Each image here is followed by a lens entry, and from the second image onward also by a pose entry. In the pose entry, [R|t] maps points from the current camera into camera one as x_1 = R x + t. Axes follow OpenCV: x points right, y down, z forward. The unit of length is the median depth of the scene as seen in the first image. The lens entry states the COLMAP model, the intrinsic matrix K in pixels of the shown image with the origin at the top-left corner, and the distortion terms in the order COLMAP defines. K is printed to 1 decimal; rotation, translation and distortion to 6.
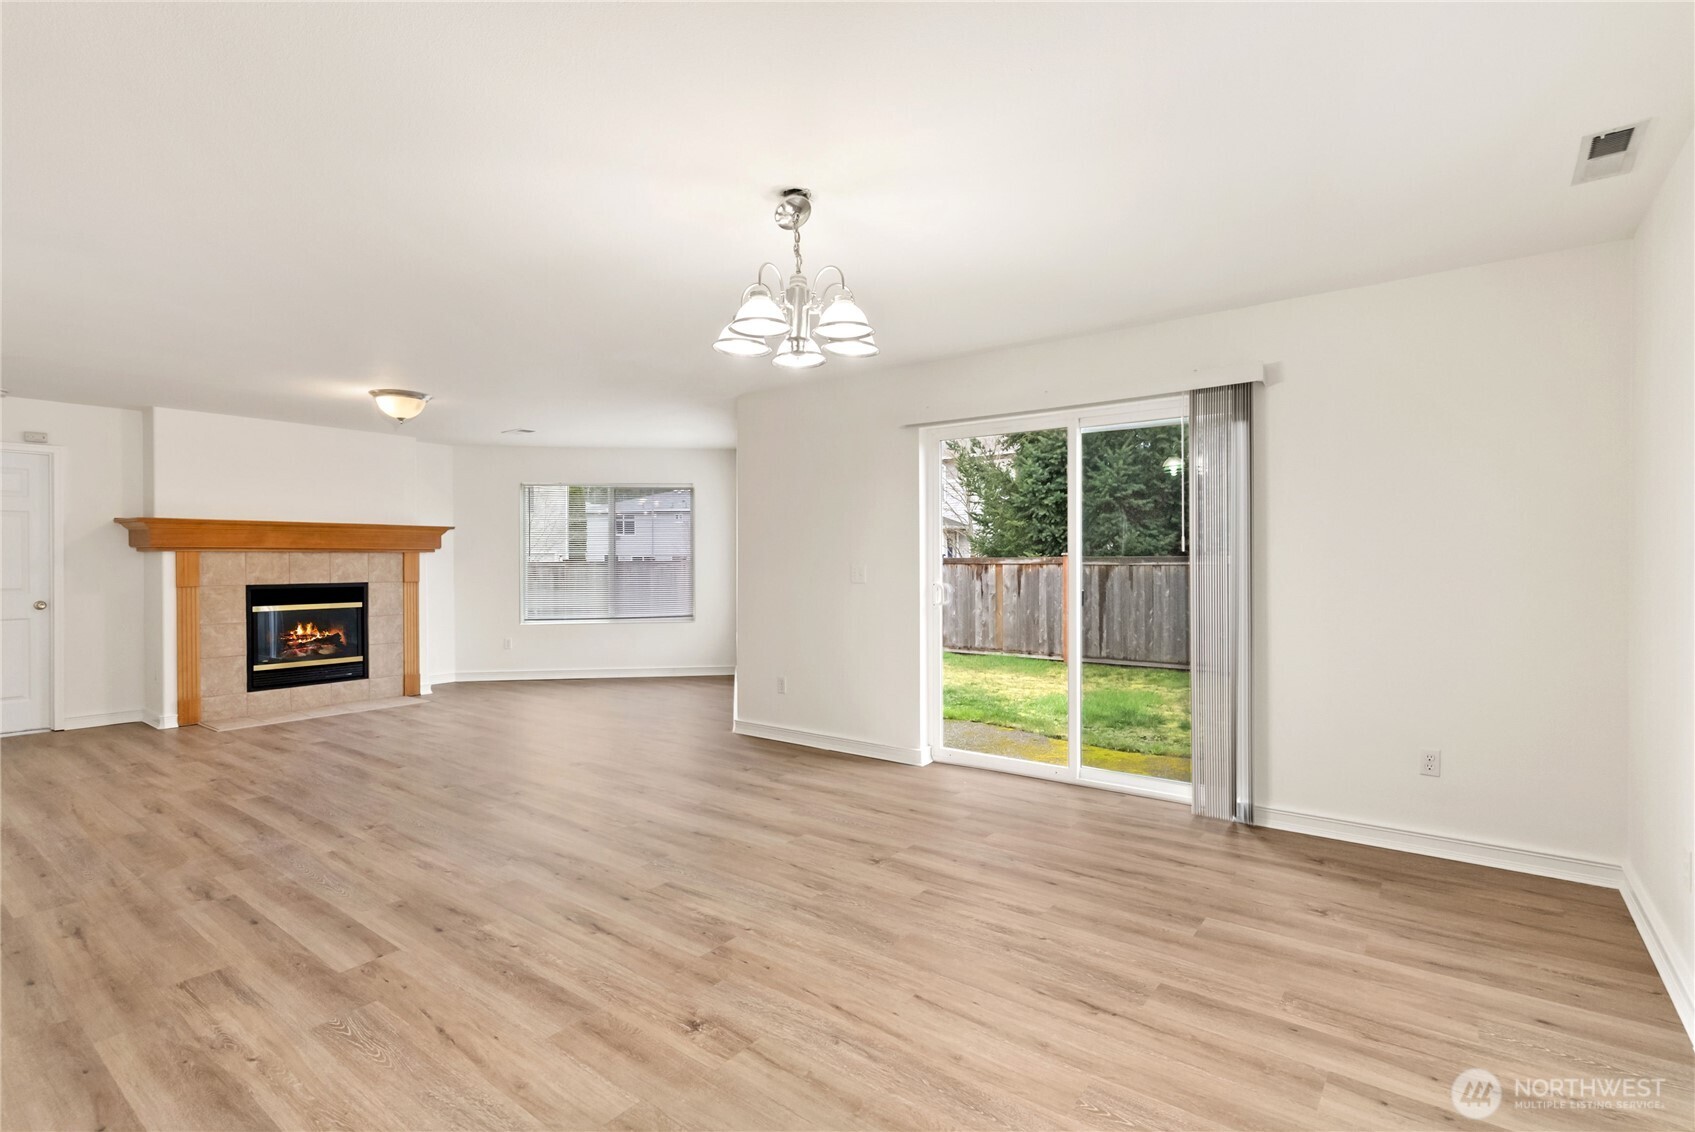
lens RADIAL K [[807.3, 0, 850.2], [0, 807.3, 562.1], [0, 0, 1]] dist [0.003398, -0.001284]
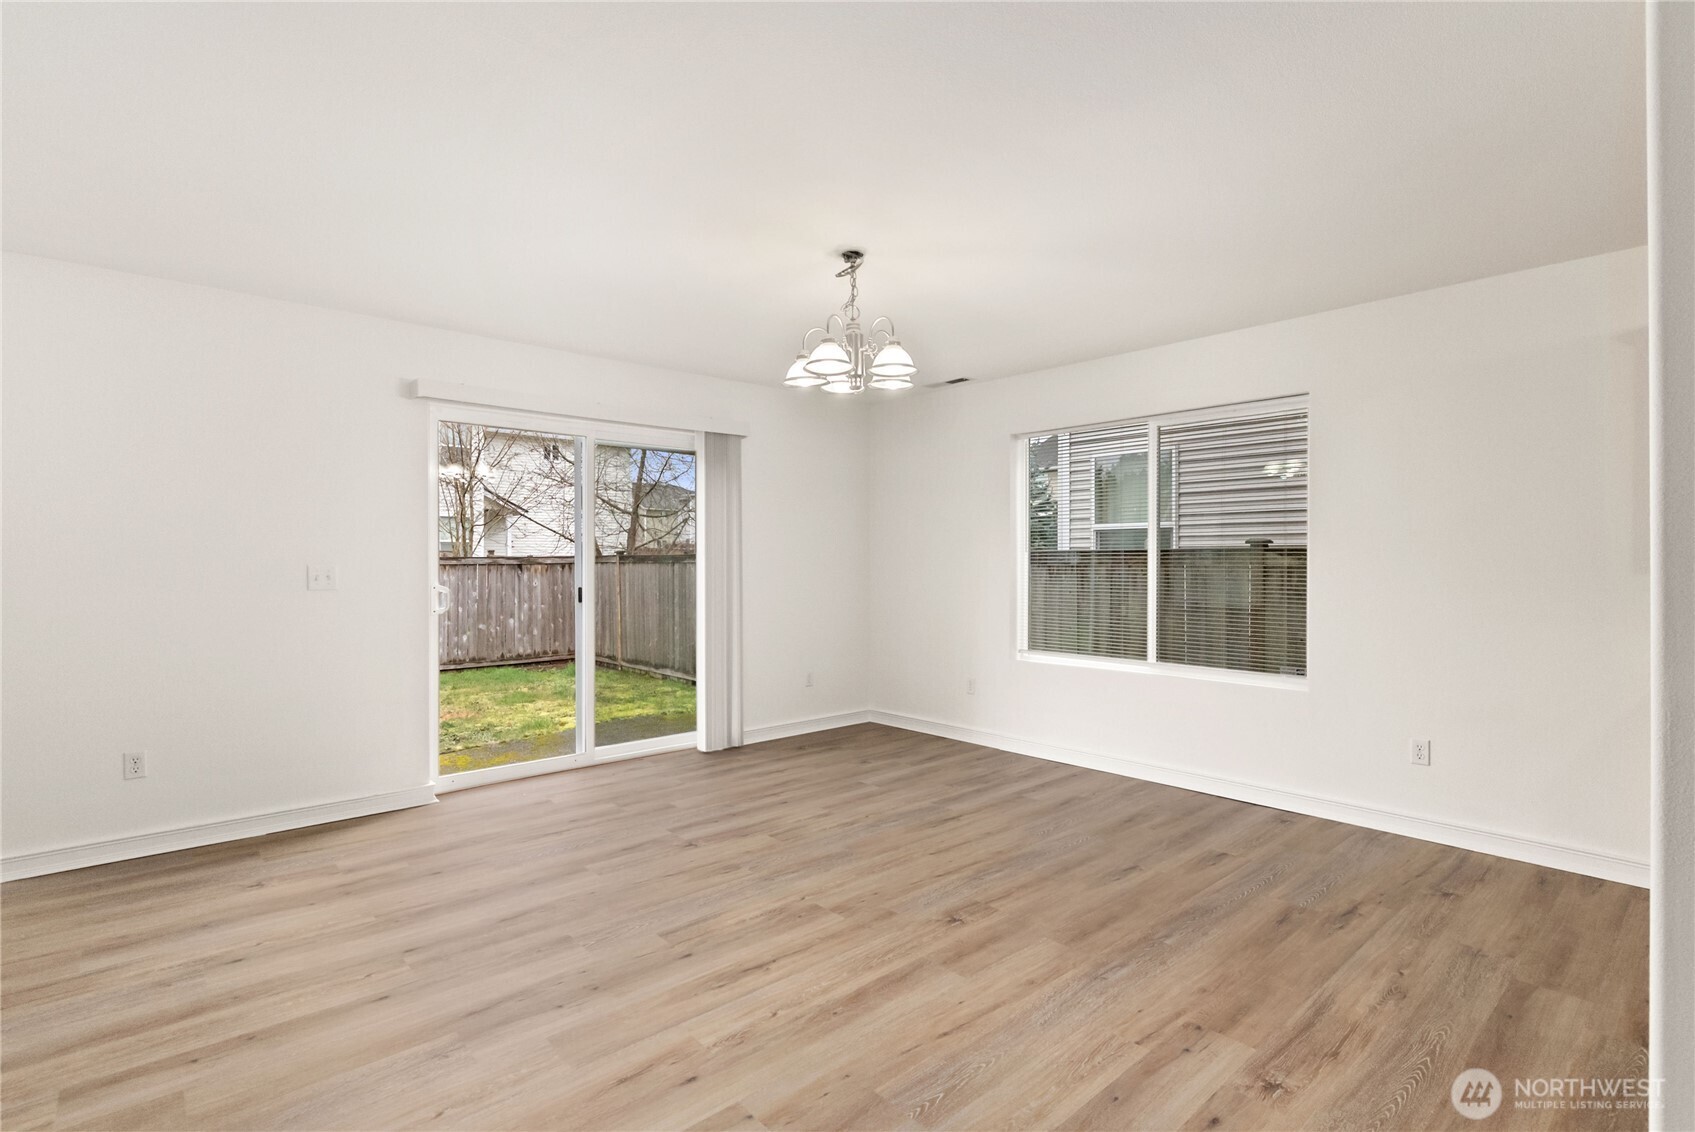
lens RADIAL K [[807.3, 0, 847.4], [0, 807.3, 565.0], [0, 0, 1]] dist [0.003398, -0.001284]
pose [[0.189122, -0.002056, 0.981951, -0.504613], [0.002426, 0.999996, 0.001626, 0.001677], [-0.981951, 0.002074, 0.189126, 0.313370]]
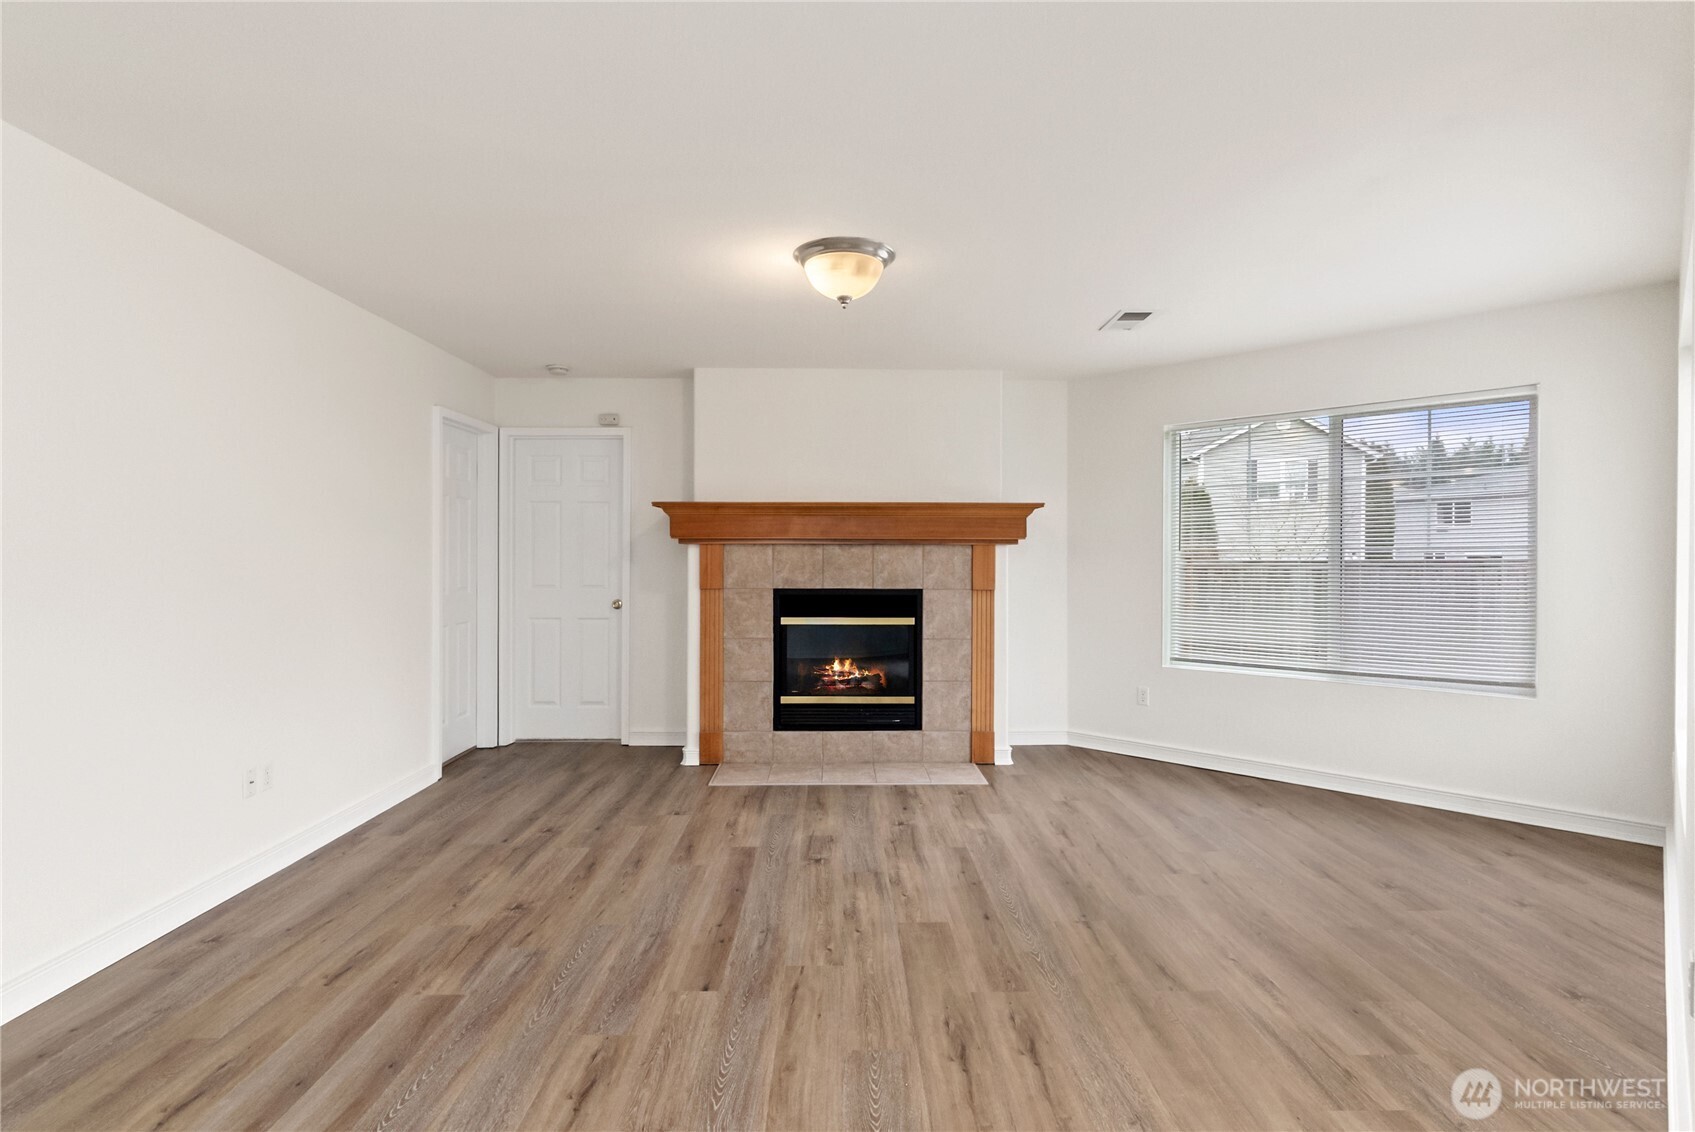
lens RADIAL K [[847.9, 0, 847.5], [0, 847.9, 563.1], [0, 0, 1]] dist [0.005241, -0.000720]
pose [[0.615066, 0.009800, -0.788414, -0.082587], [-0.007089, 0.999951, 0.006899, -0.001313], [0.788443, 0.001346, 0.615106, 0.577465]]
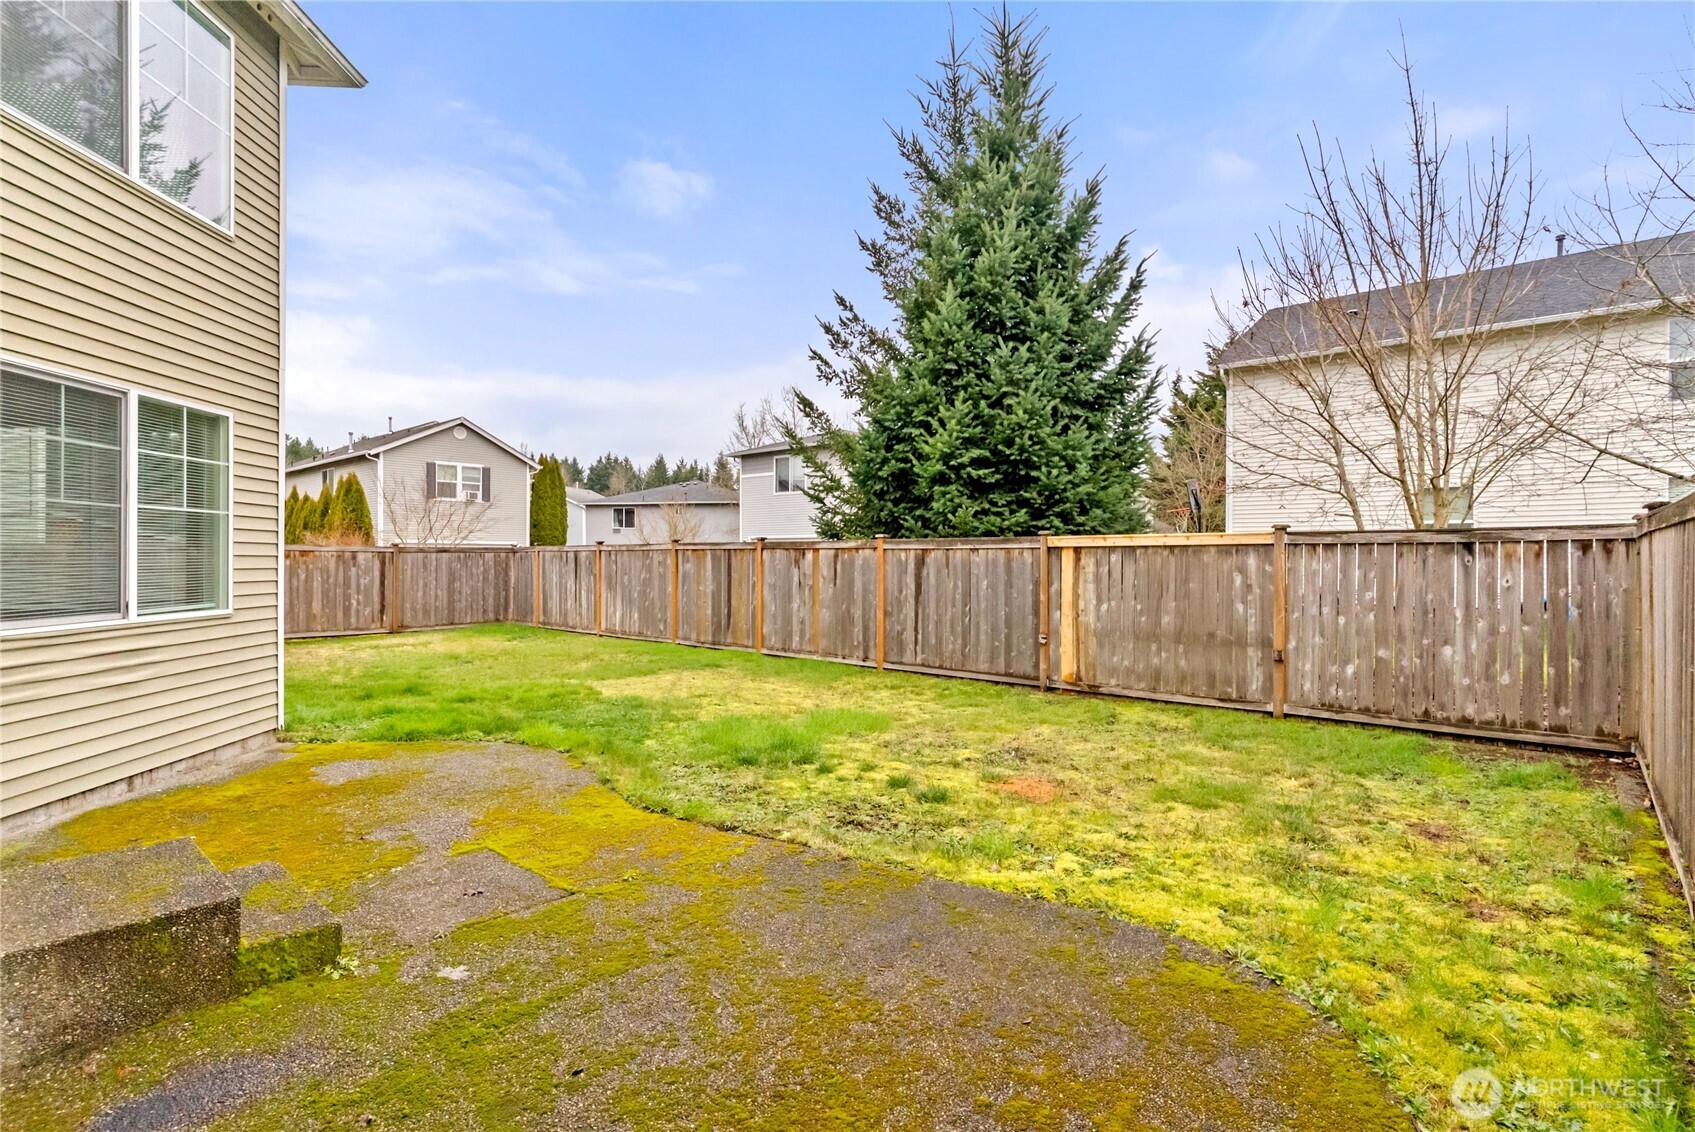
lens RADIAL K [[807.3, 0, 861.9], [0, 807.3, 561.9], [0, 0, 1]] dist [0.003398, -0.001284]
pose [[0.997041, 0.007057, -0.076545, 0.645960], [-0.006784, 0.999970, 0.003830, 0.027597], [0.076570, -0.003299, 0.997059, 0.402931]]
